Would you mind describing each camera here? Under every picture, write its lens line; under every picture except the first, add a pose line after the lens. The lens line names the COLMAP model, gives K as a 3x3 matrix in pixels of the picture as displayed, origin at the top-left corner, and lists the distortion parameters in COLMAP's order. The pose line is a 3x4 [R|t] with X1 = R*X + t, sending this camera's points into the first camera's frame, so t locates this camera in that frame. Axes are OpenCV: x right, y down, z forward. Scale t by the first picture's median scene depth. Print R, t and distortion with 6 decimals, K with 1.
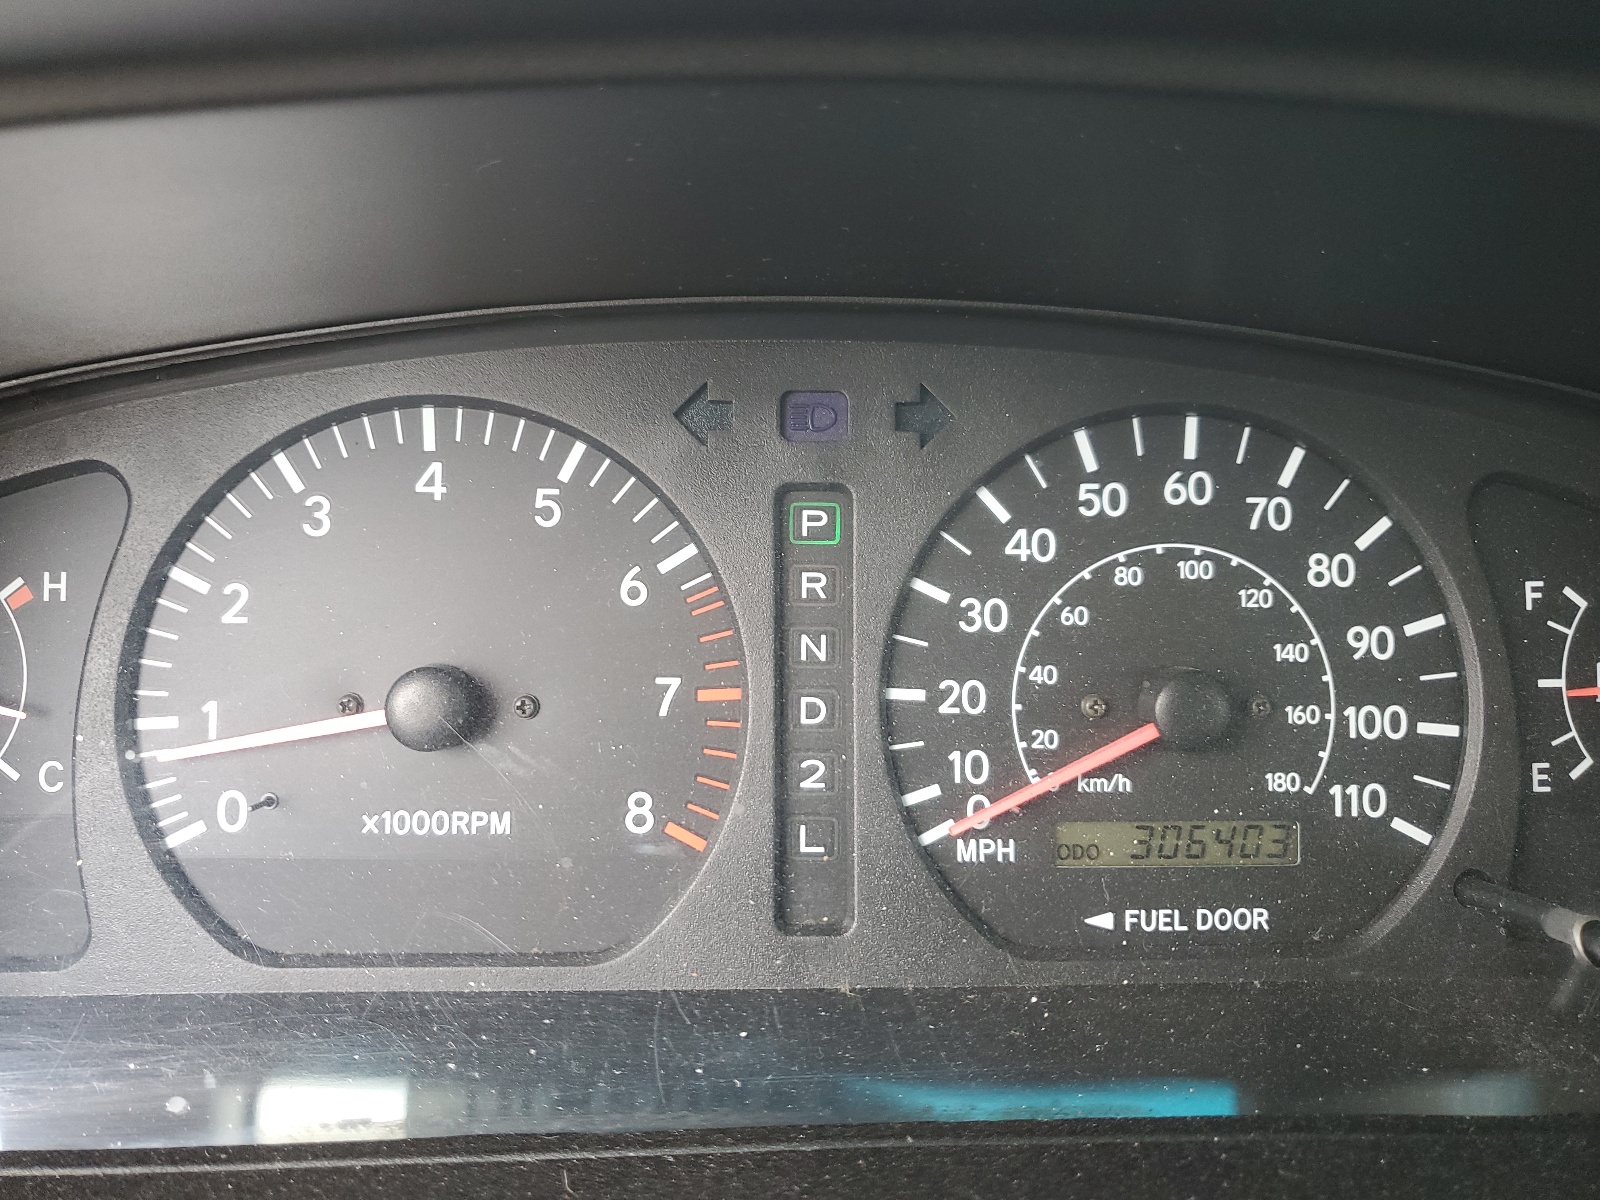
lens RADIAL K [[1208.4, 0, 800.2], [0, 1208.4, 599.0], [0, 0, 1]] dist [-0.000013, -0.000013]
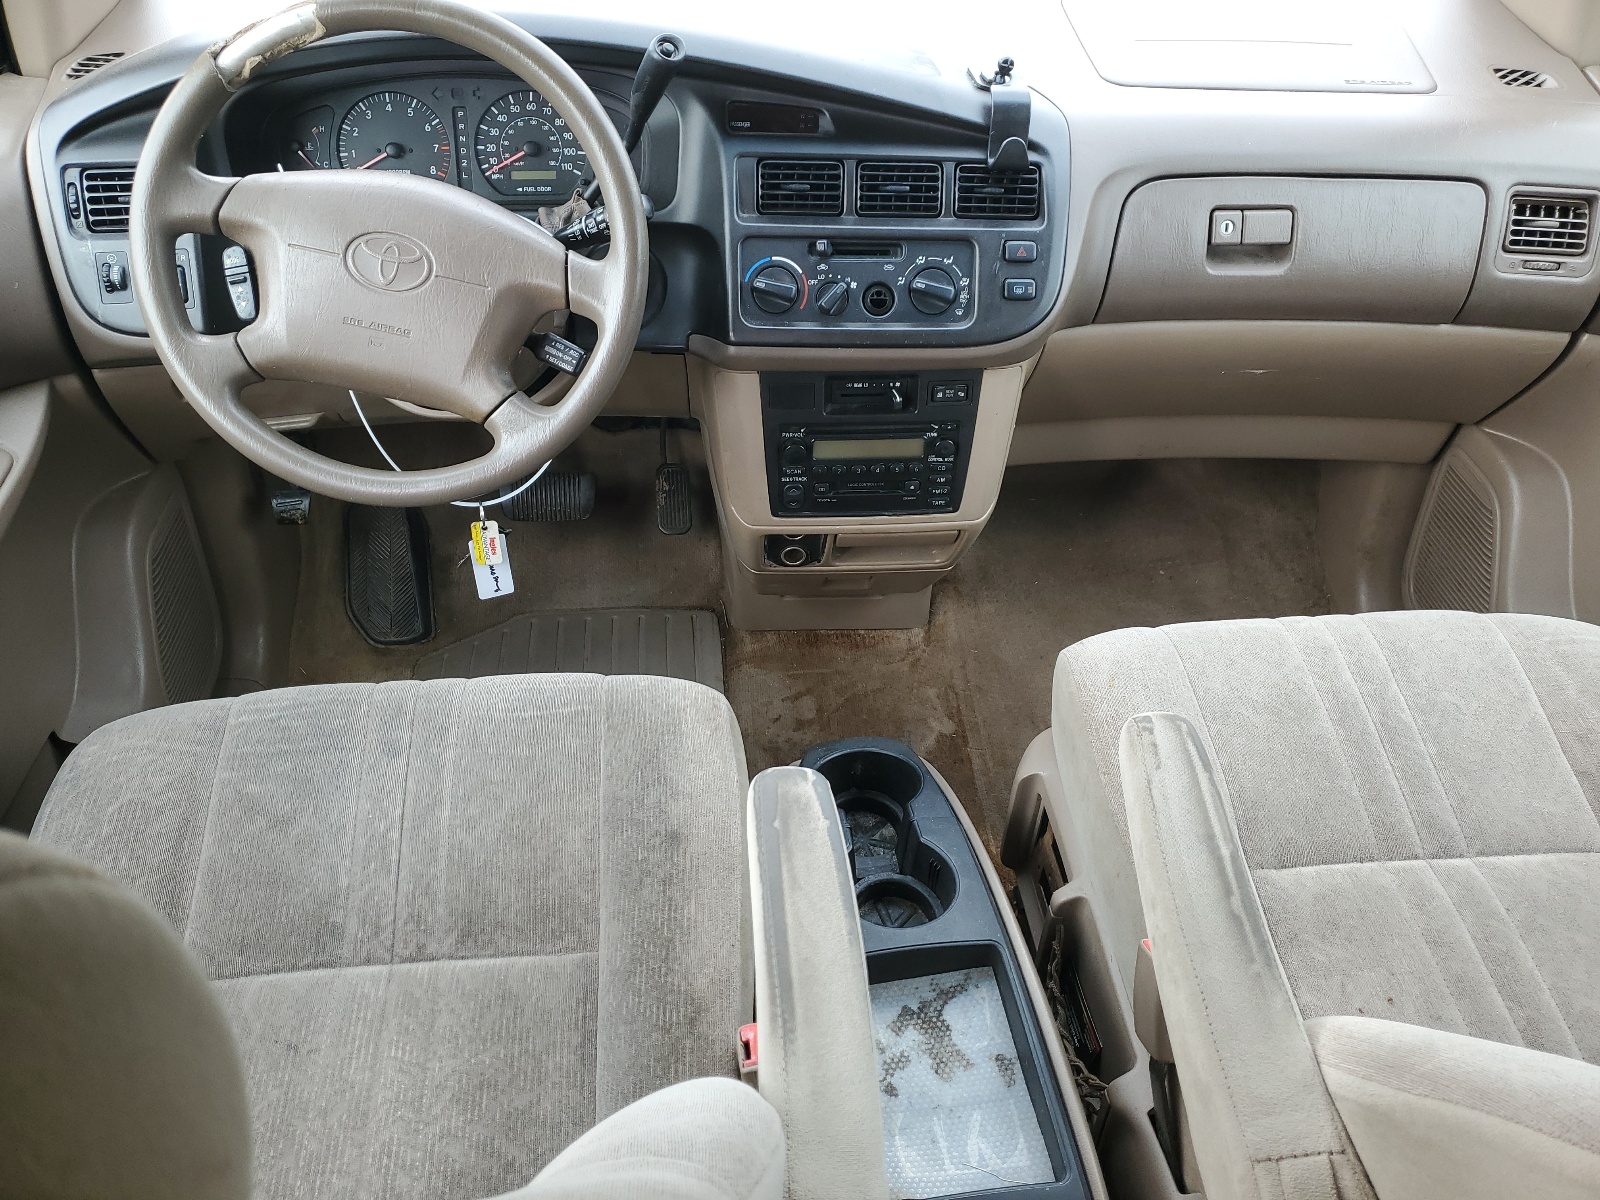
lens RADIAL K [[1454.2, 0, 796.8], [0, 1454.2, 603.1], [0, 0, 1]] dist [-0.002964, 0.000000]
pose [[0.974068, -0.084107, 0.210041, -0.072849], [0.016853, 0.952730, 0.303350, 0.073134], [-0.225626, -0.291944, 0.929441, -6.027208]]
